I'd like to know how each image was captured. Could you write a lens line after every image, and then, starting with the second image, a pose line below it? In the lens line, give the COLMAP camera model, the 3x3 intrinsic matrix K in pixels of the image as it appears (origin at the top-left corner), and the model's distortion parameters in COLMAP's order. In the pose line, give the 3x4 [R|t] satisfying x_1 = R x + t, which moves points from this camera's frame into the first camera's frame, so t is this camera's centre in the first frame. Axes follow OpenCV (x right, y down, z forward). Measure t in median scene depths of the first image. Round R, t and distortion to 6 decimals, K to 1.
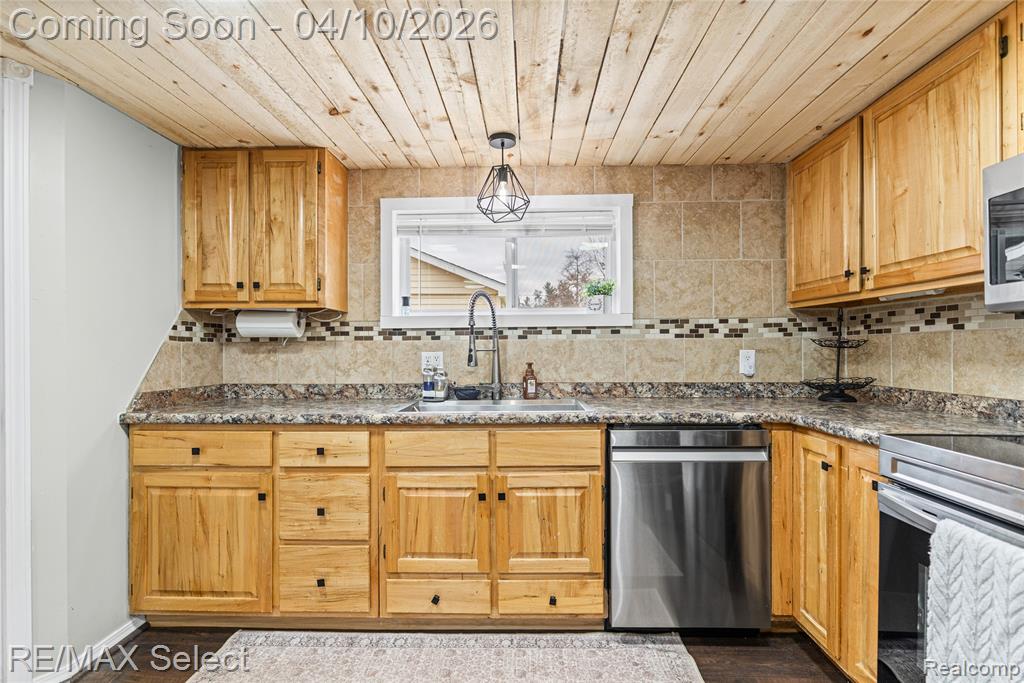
lens RADIAL K [[468.0, 0, 515.4], [0, 468.0, 348.7], [0, 0, 1]] dist [-0.007857, 0.001063]
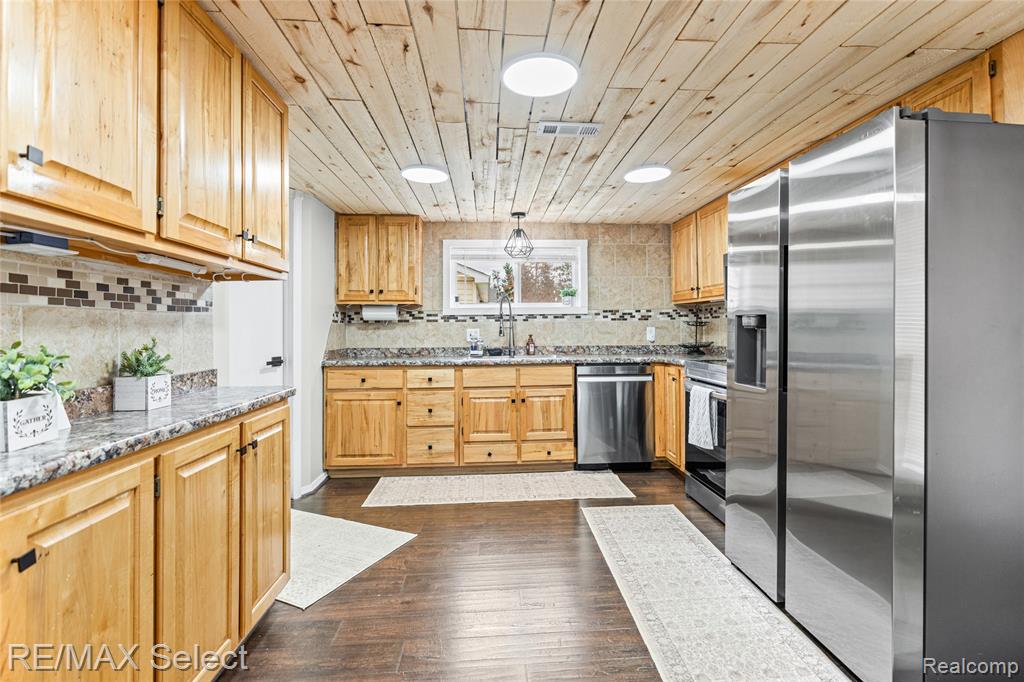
lens RADIAL K [[468.0, 0, 512.0], [0, 468.0, 317.8], [0, 0, 1]] dist [-0.007857, 0.001063]
pose [[0.996788, -0.000227, 0.080085, -0.191889], [0.002174, 0.999704, -0.024228, 0.009212], [-0.080056, 0.024324, 0.996494, -0.803569]]
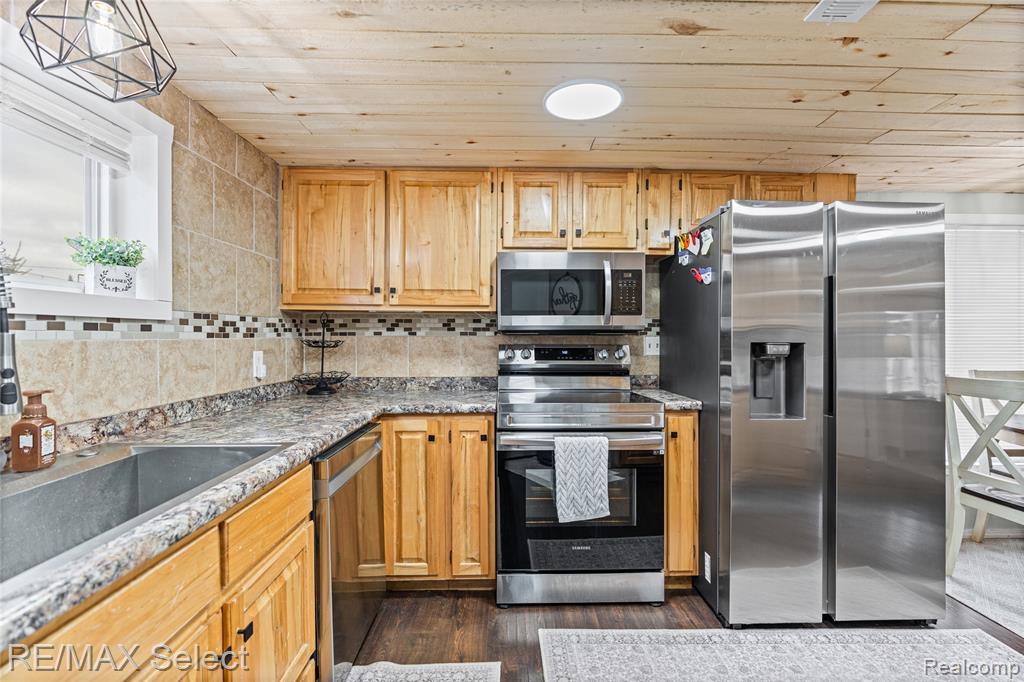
lens RADIAL K [[468.0, 0, 510.0], [0, 468.0, 339.6], [0, 0, 1]] dist [-0.007857, 0.001063]
pose [[-0.041540, -0.002486, 0.999134, -0.481441], [-0.001237, 0.999996, 0.002437, -0.024875], [-0.999136, -0.001135, -0.041543, 0.581881]]
